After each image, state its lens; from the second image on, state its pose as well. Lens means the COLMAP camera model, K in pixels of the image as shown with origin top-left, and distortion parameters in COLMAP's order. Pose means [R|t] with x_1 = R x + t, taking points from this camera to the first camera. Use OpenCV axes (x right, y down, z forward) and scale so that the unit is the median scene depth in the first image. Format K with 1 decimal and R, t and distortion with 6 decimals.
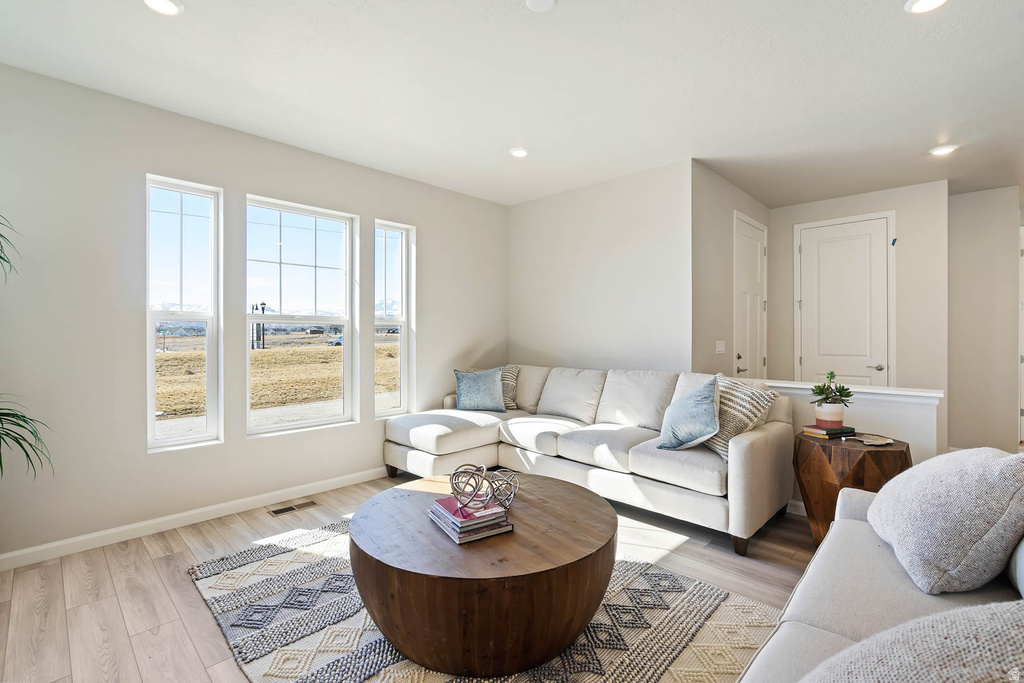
lens RADIAL K [[473.7, 0, 516.2], [0, 473.7, 324.5], [0, 0, 1]] dist [-0.010290, -0.000192]
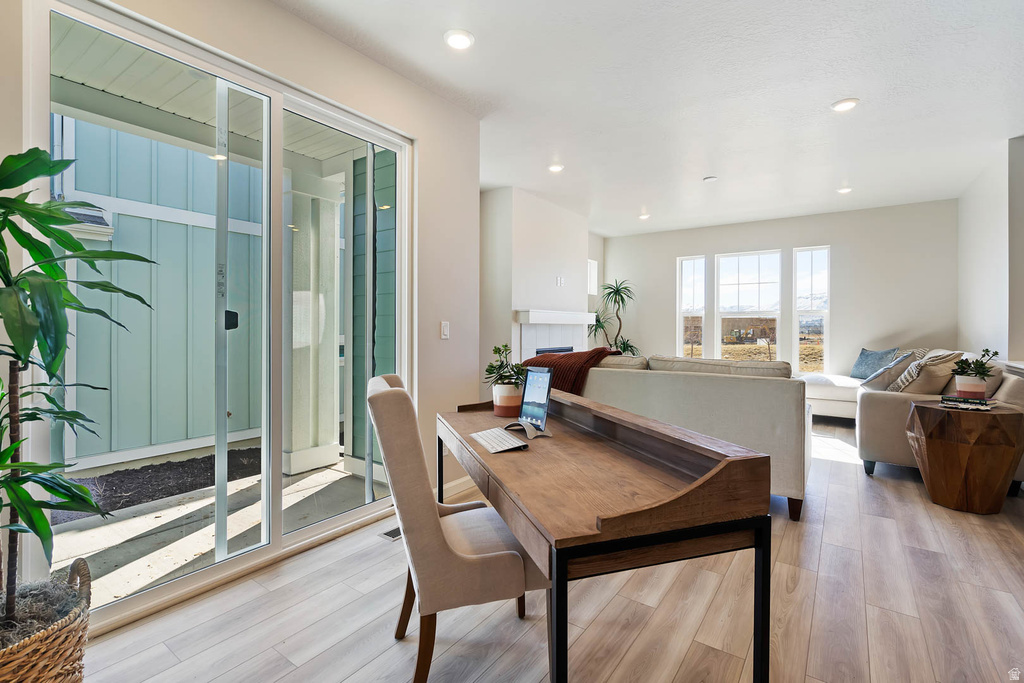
lens RADIAL K [[464.7, 0, 509.5], [0, 464.7, 329.5], [0, 0, 1]] dist [-0.002027, -0.000279]
pose [[0.138644, 0.006524, -0.990321, 1.248597], [0.009958, 0.999919, 0.007982, 0.028652], [0.990292, -0.010968, 0.138568, -0.170759]]
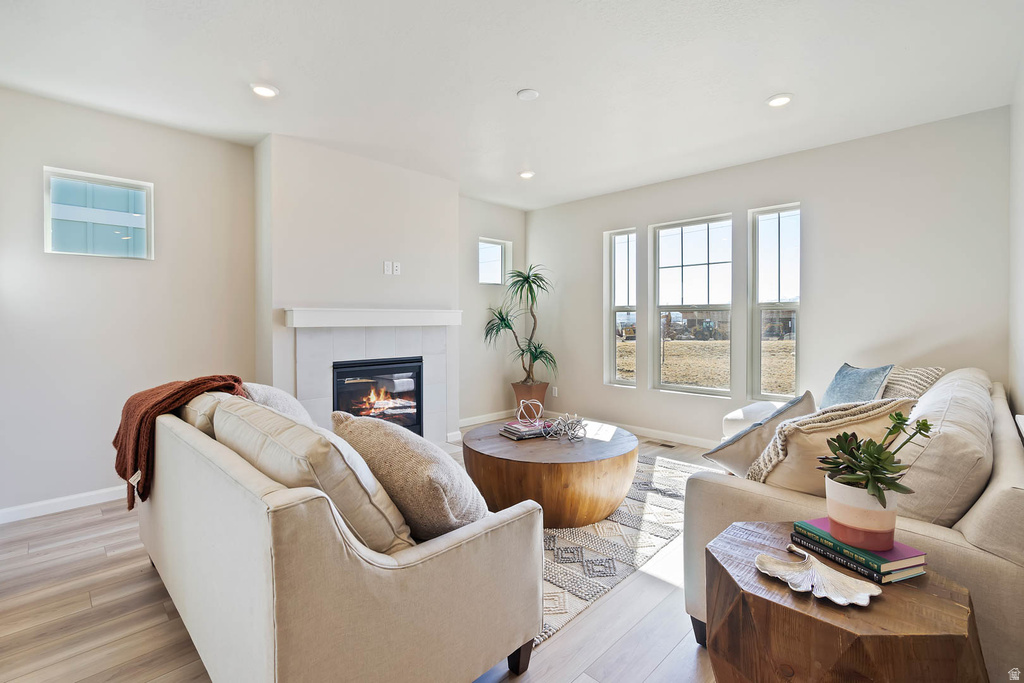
lens RADIAL K [[468.9, 0, 514.4], [0, 468.9, 324.5], [0, 0, 1]] dist [-0.002311, -0.000355]
pose [[-0.007783, 0.011577, -0.999903, 0.852103], [0.017799, 0.999776, 0.011437, 0.011600], [0.999811, -0.017708, -0.007988, 0.546955]]
